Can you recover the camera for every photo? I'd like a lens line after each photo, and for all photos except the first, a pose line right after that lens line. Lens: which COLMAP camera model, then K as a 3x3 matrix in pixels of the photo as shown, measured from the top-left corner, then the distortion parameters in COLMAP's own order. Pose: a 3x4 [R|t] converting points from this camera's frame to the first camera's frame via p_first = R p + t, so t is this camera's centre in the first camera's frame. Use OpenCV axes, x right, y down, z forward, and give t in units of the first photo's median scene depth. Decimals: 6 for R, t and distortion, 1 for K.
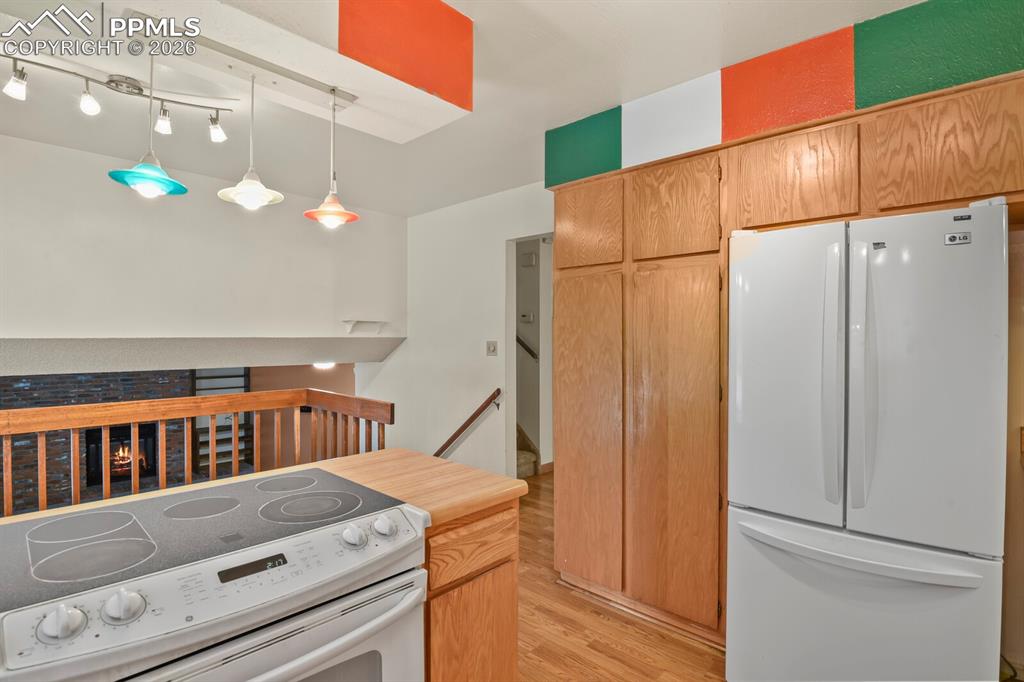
lens RADIAL K [[499.0, 0, 512.0], [0, 499.0, 341.0], [0, 0, 1]] dist [-0.024374, -0.002455]
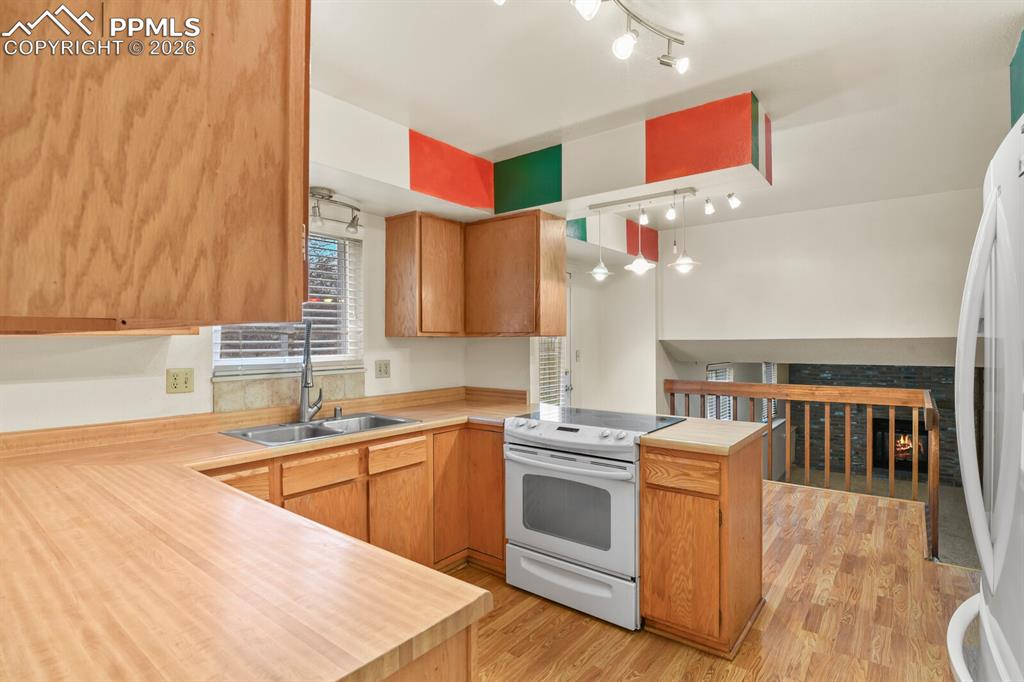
lens RADIAL K [[503.9, 0, 512.0], [0, 503.9, 341.0], [0, 0, 1]] dist [-0.029995, -0.000340]
pose [[0.072641, -0.000907, -0.997358, 1.503321], [-0.000100, 1.000000, -0.000916, 0.002302], [0.997358, 0.000167, 0.072641, 0.376638]]
